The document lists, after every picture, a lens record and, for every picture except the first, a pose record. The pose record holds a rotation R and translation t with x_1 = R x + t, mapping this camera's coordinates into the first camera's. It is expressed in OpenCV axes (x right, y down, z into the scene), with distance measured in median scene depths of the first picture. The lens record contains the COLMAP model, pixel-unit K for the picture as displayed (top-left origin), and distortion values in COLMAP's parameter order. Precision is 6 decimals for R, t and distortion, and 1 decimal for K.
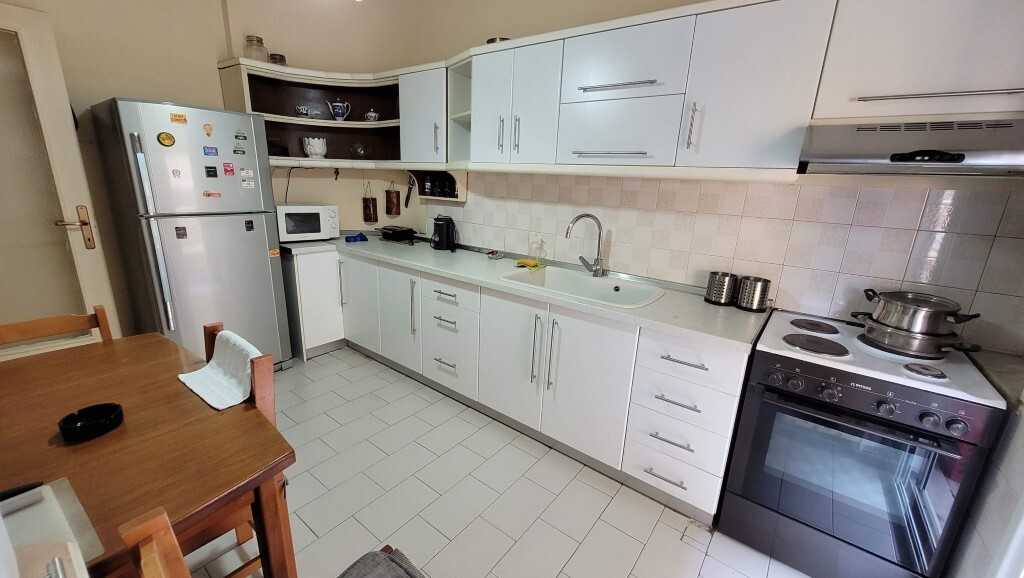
lens RADIAL K [[403.1, 0, 514.3], [0, 403.1, 291.4], [0, 0, 1]] dist [0.001766, 0.000674]
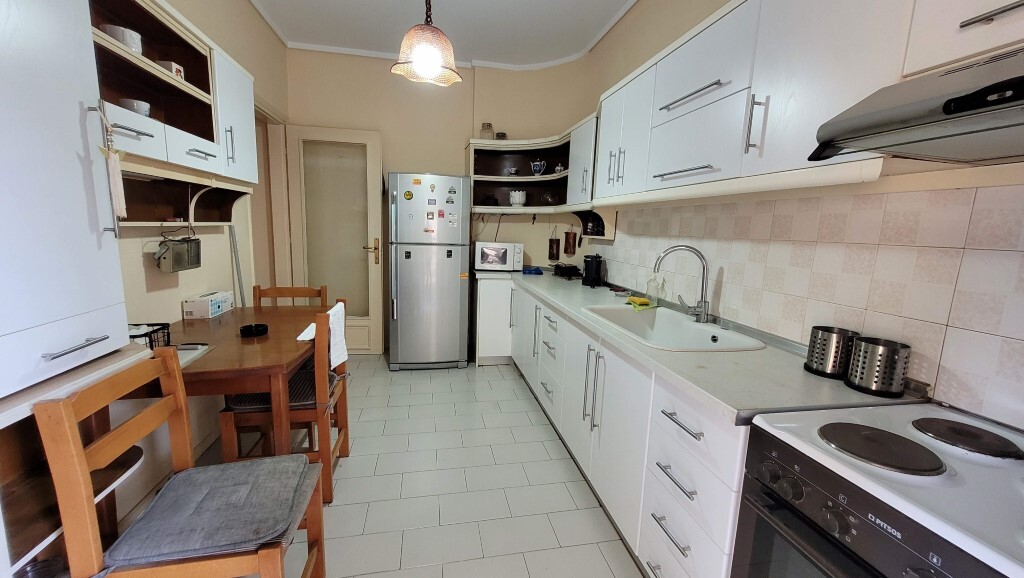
lens RADIAL K [[403.1, 0, 513.3], [0, 403.1, 289.0], [0, 0, 1]] dist [0.001766, 0.000674]
pose [[0.757063, 0.082112, -0.648162, 0.375376], [-0.177303, 0.980662, -0.082858, 0.026830], [0.628824, 0.177649, 0.756982, 0.110756]]
